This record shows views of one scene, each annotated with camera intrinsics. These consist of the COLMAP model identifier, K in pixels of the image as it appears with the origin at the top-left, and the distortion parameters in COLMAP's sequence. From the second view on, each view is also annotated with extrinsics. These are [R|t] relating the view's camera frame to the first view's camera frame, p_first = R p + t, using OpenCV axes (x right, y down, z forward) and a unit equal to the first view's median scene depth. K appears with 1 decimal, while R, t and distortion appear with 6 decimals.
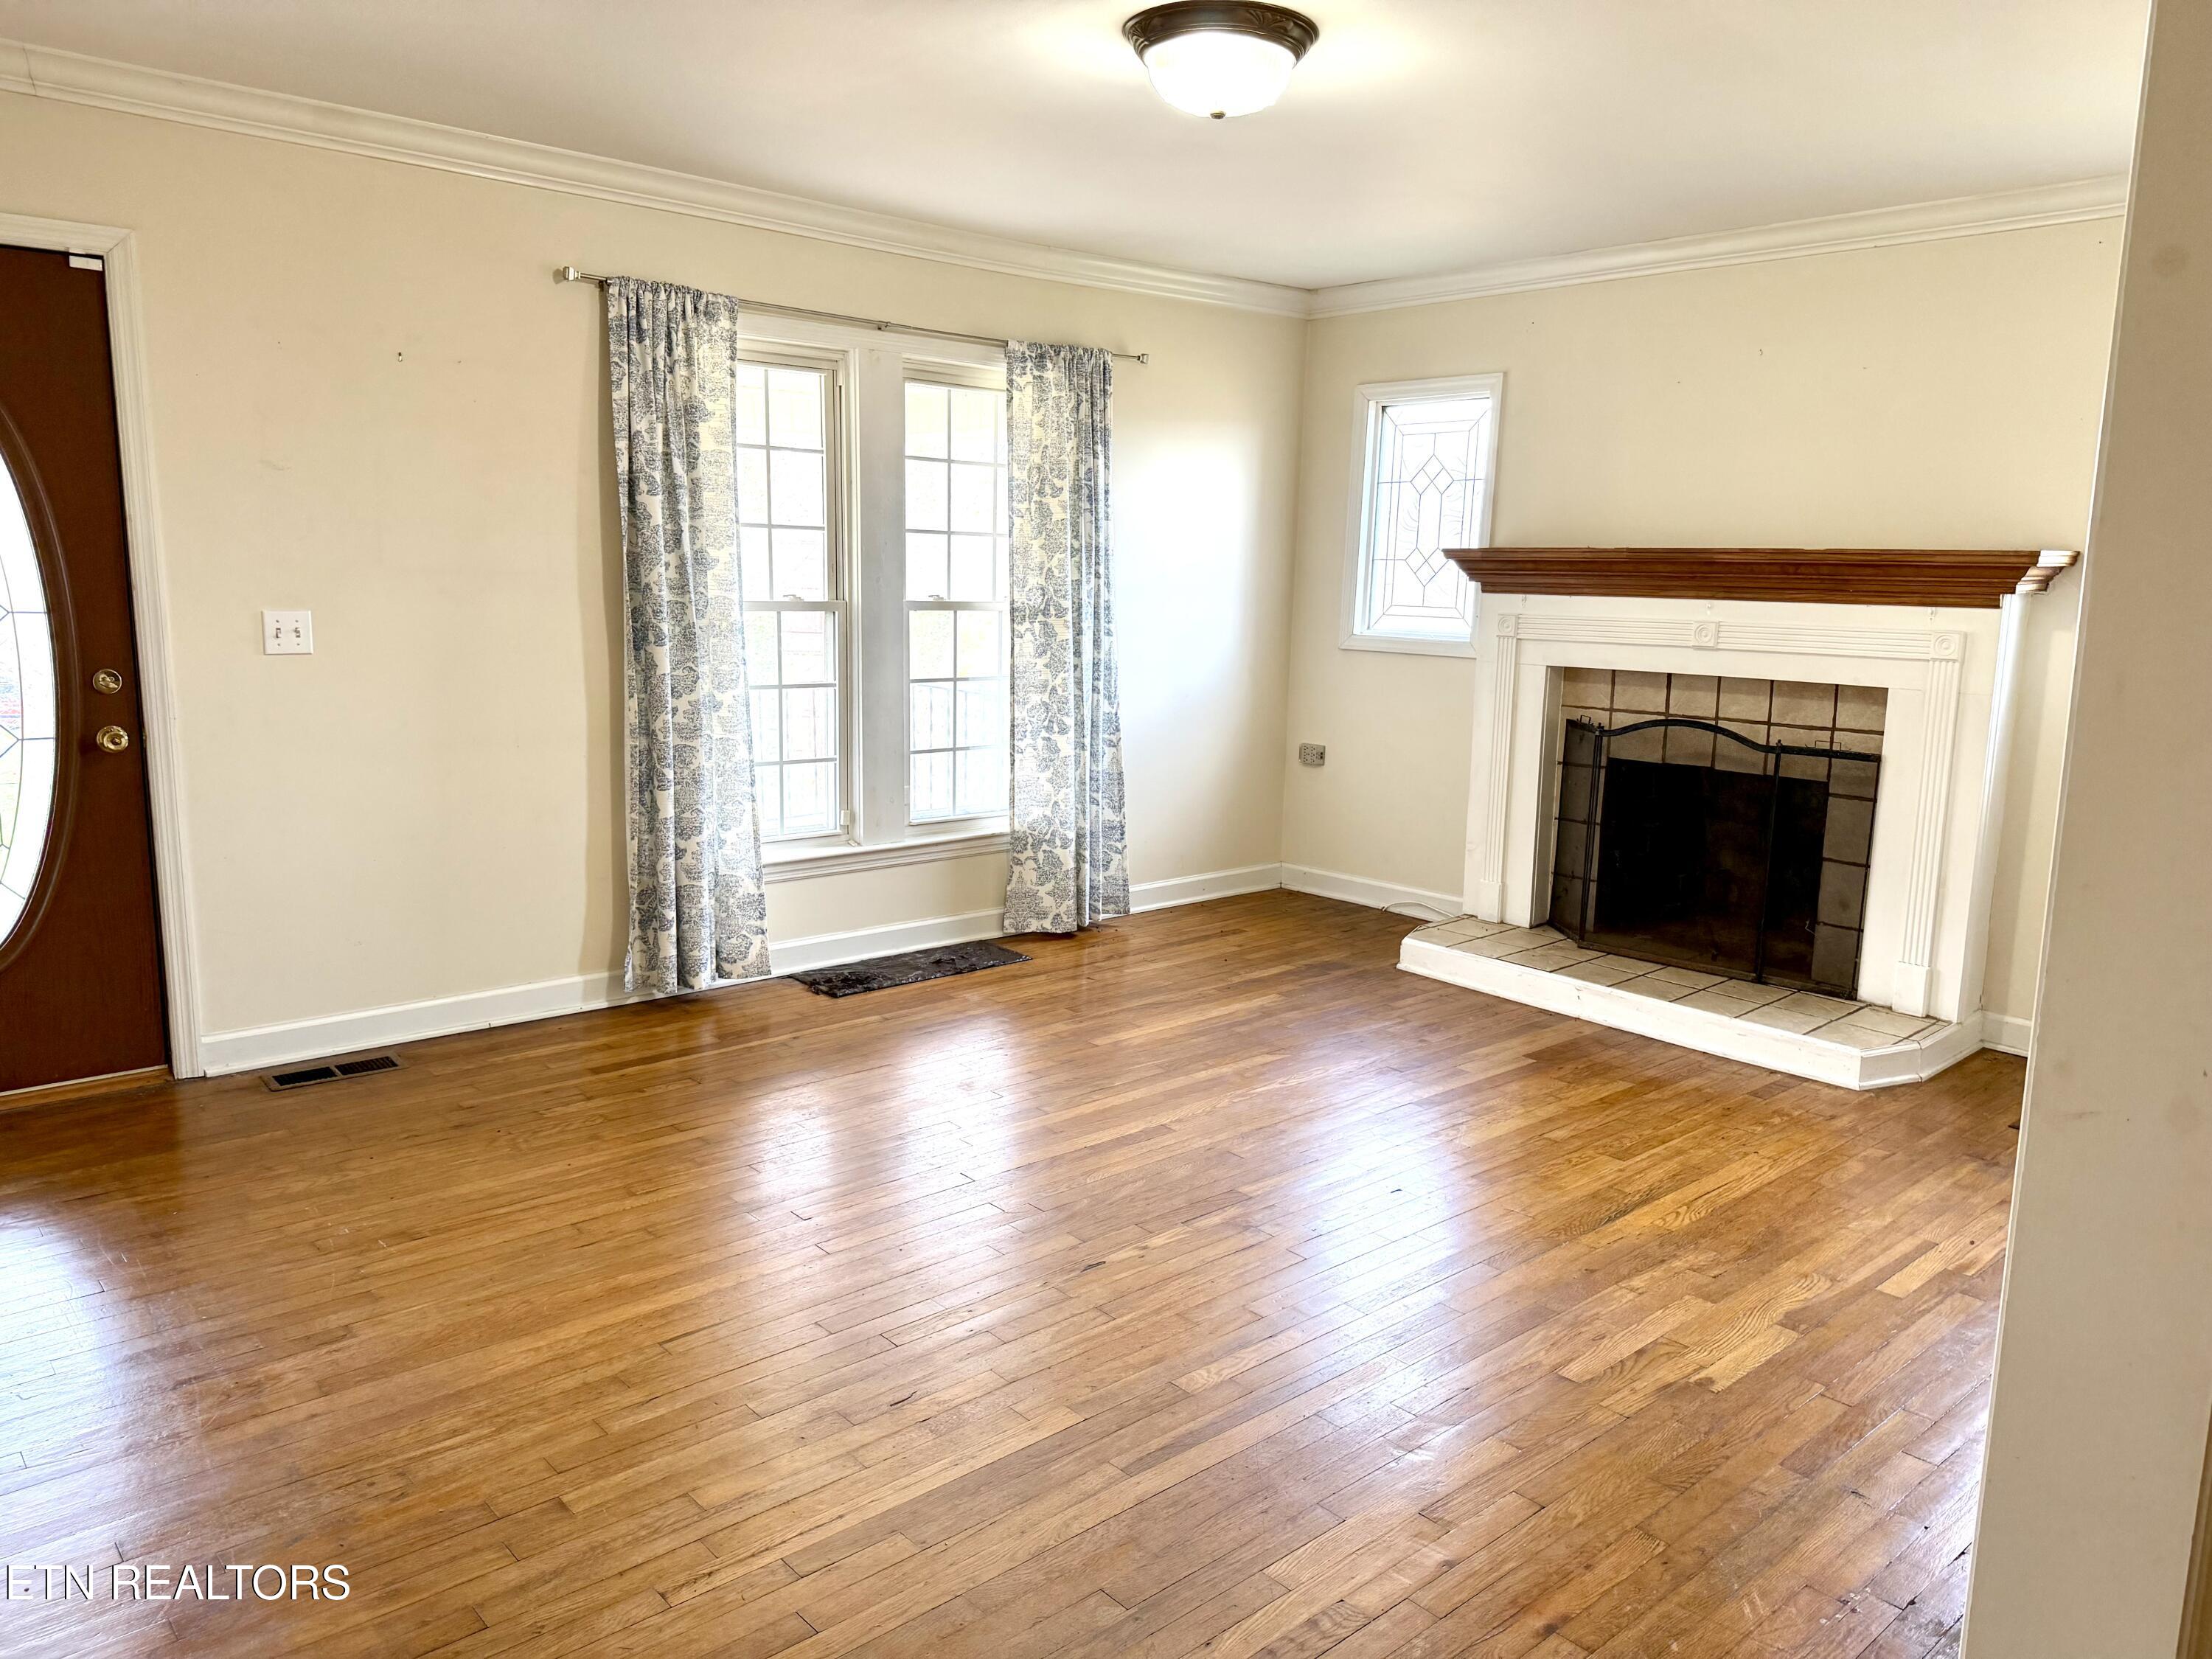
lens RADIAL K [[1554.1, 0, 1106.0], [0, 1554.1, 829.5], [0, 0, 1]] dist [0.001126, -0.096988]
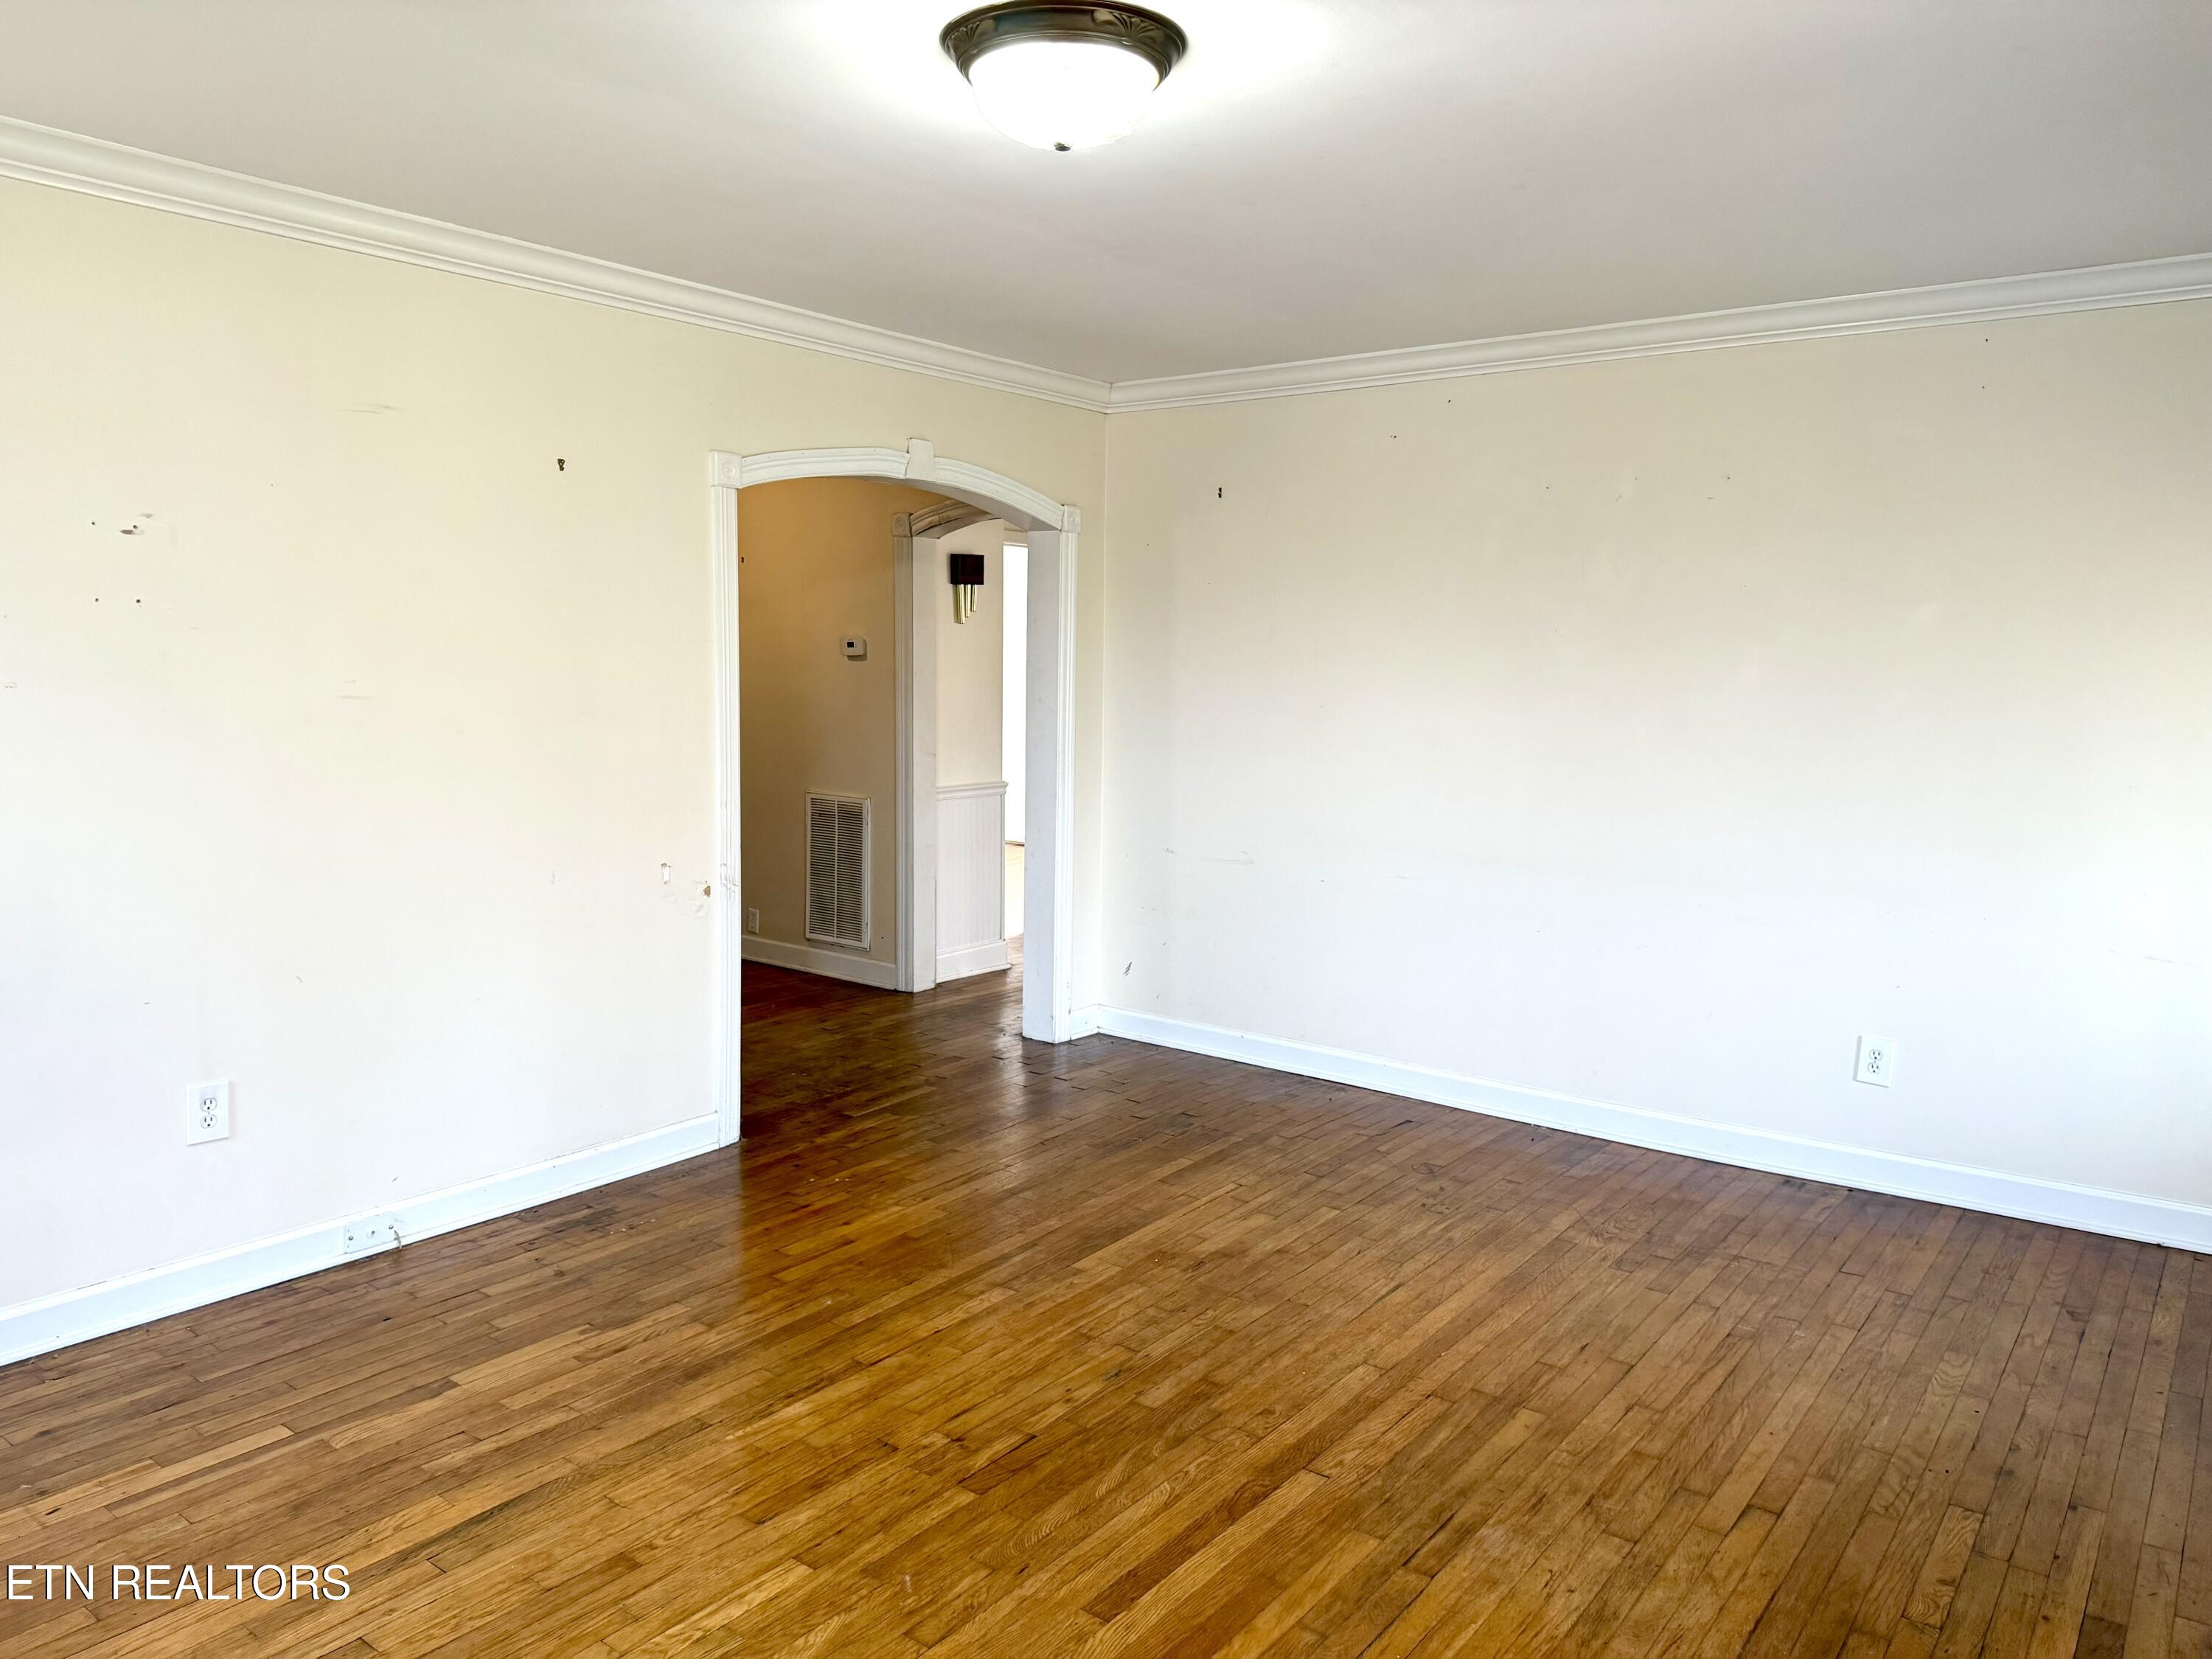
lens RADIAL K [[1554.1, 0, 1106.0], [0, 1554.1, 829.5], [0, 0, 1]] dist [0.001126, -0.096988]
pose [[-0.981262, -0.016101, -0.192003, 0.190037], [-0.068894, 0.959943, 0.271595, -0.328289], [0.179939, 0.279734, -0.943065, 1.790362]]
